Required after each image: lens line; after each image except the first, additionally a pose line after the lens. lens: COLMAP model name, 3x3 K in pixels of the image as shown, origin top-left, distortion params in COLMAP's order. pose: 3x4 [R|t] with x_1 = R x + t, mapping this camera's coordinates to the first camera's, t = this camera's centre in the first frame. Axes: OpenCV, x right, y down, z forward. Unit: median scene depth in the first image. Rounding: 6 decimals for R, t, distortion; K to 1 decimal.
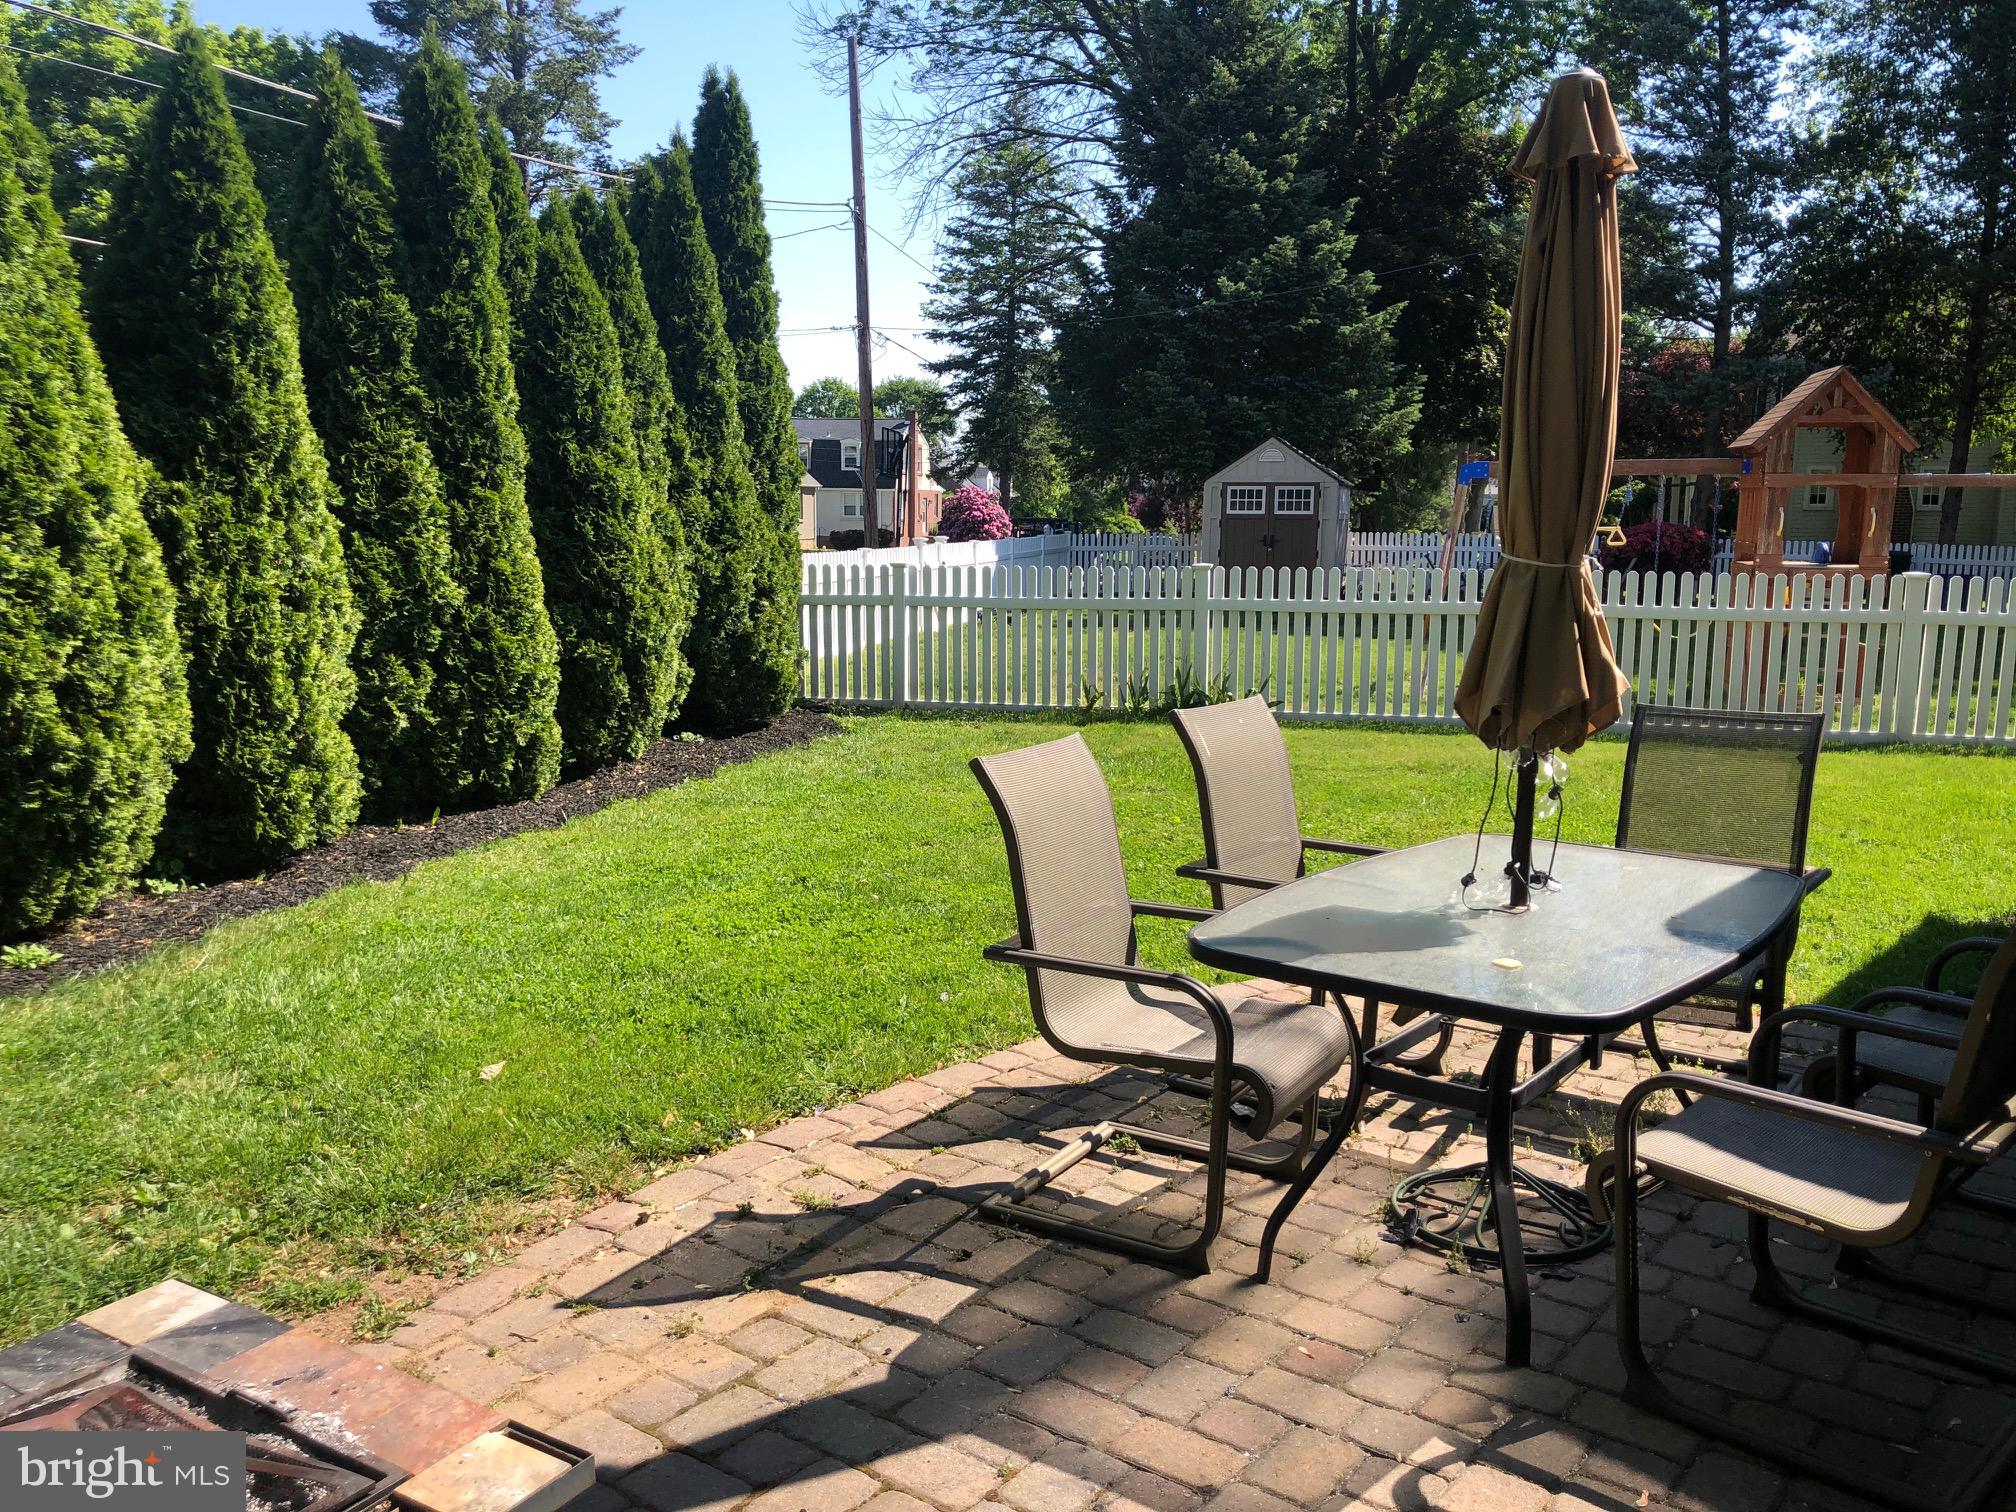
lens RADIAL K [[1661.9, 0, 992.3], [0, 1661.9, 754.3], [0, 0, 1]] dist [0.013323, -0.005802]
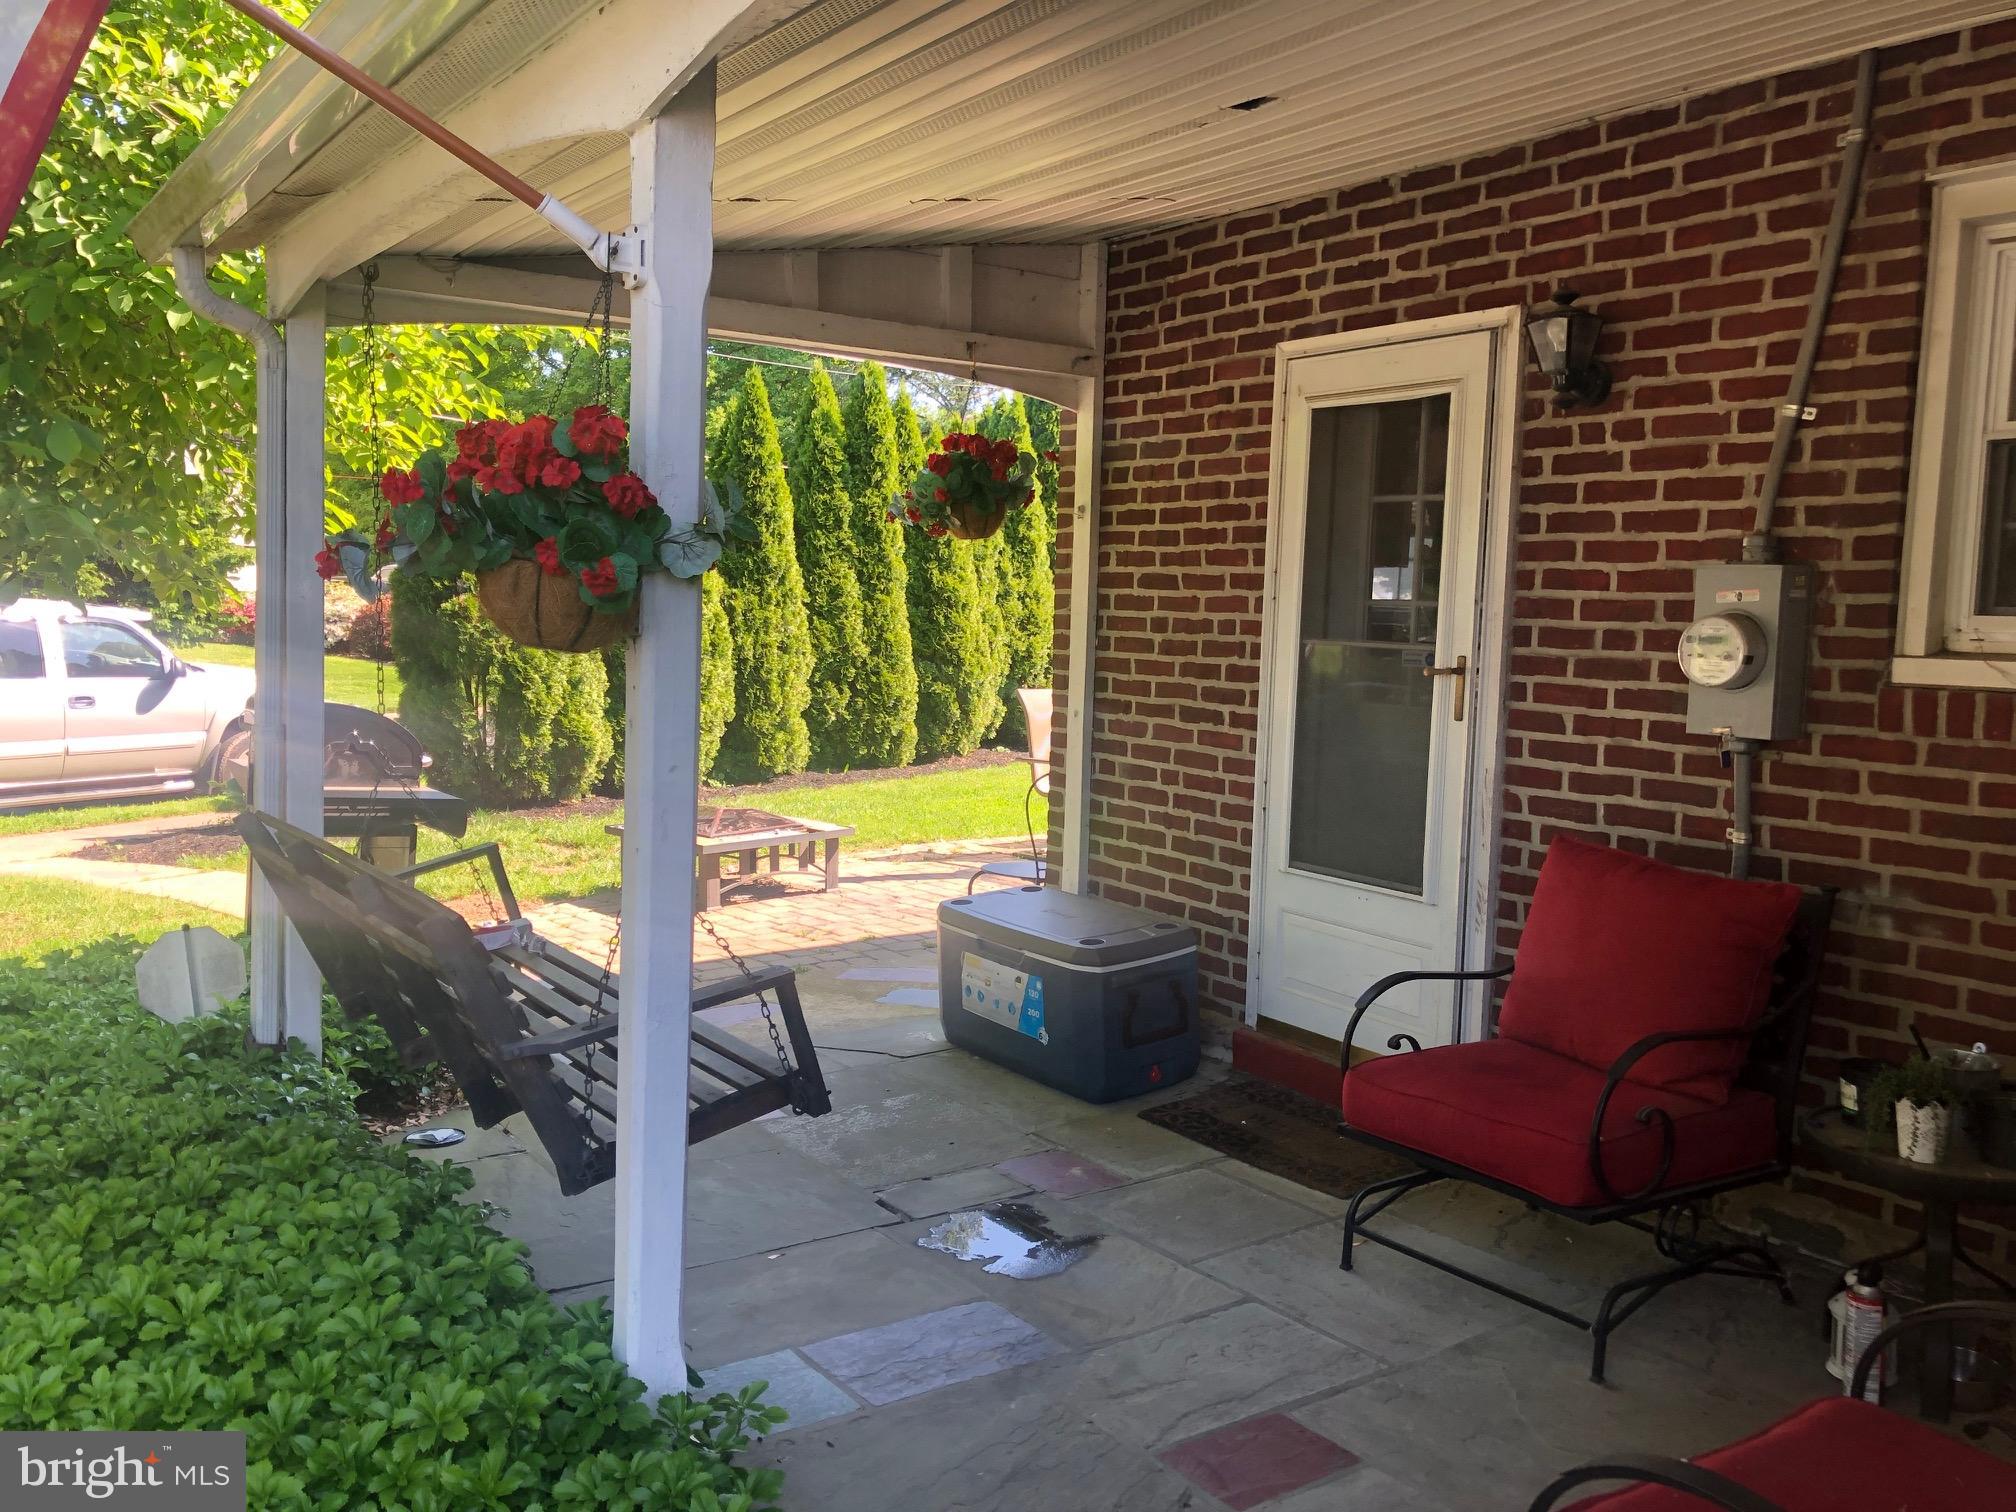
lens RADIAL K [[1661.9, 0, 1014.9], [0, 1661.9, 768.0], [0, 0, 1]] dist [0.013323, -0.005802]
pose [[0.969228, 0.038446, -0.243143, 0.299729], [-0.053110, 0.997125, -0.054045, 0.126433], [0.240366, 0.065295, 0.968484, -0.753174]]
